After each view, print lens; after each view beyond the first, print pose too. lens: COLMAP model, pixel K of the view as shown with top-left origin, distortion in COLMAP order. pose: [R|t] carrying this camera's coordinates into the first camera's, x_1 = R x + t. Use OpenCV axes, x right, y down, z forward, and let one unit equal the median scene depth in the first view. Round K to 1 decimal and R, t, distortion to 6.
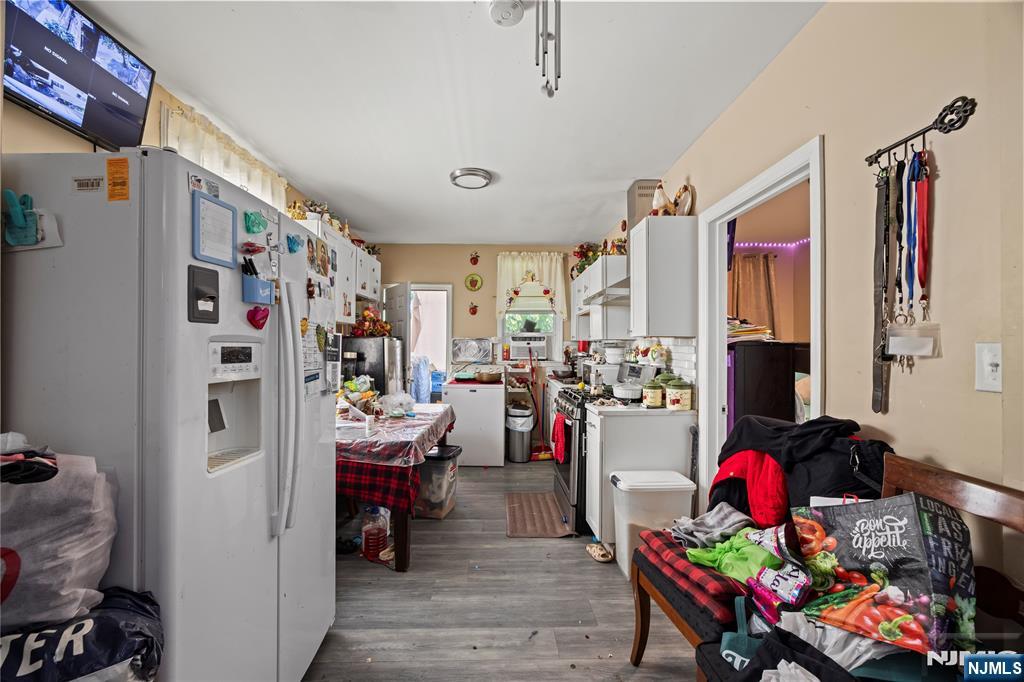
lens RADIAL K [[404.1, 0, 512.3], [0, 404.1, 341.1], [0, 0, 1]] dist [0.003337, 0.000413]
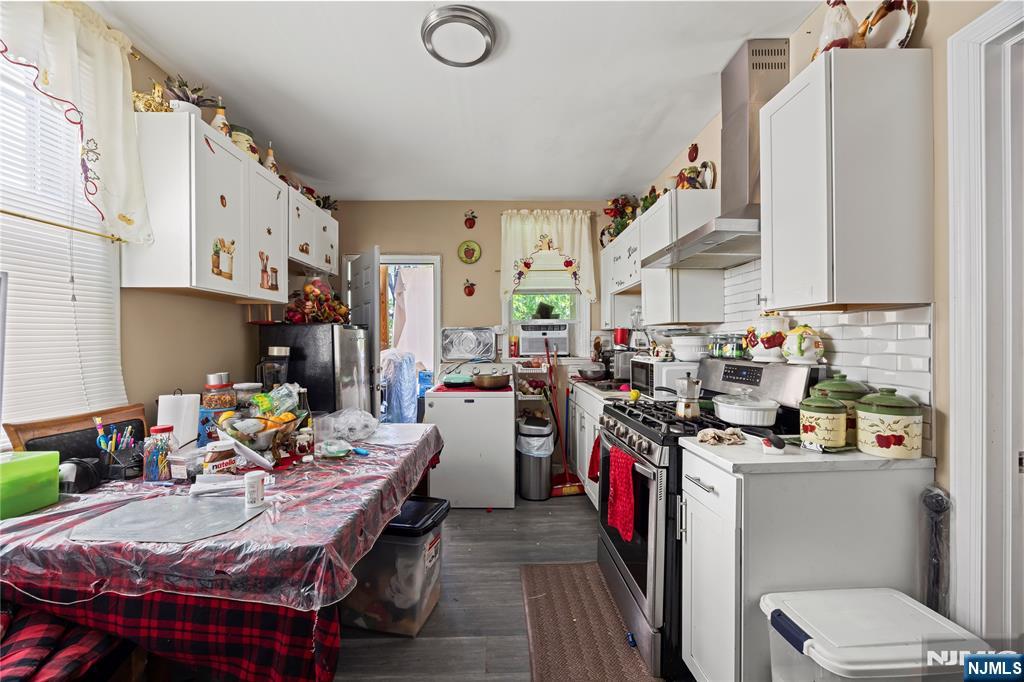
lens RADIAL K [[404.1, 0, 510.2], [0, 404.1, 342.7], [0, 0, 1]] dist [0.003337, 0.000413]
pose [[0.999942, -0.009781, -0.004453, -0.025224], [0.009837, 0.999871, 0.012698, 0.015820], [0.004328, -0.012741, 0.999909, 0.339098]]
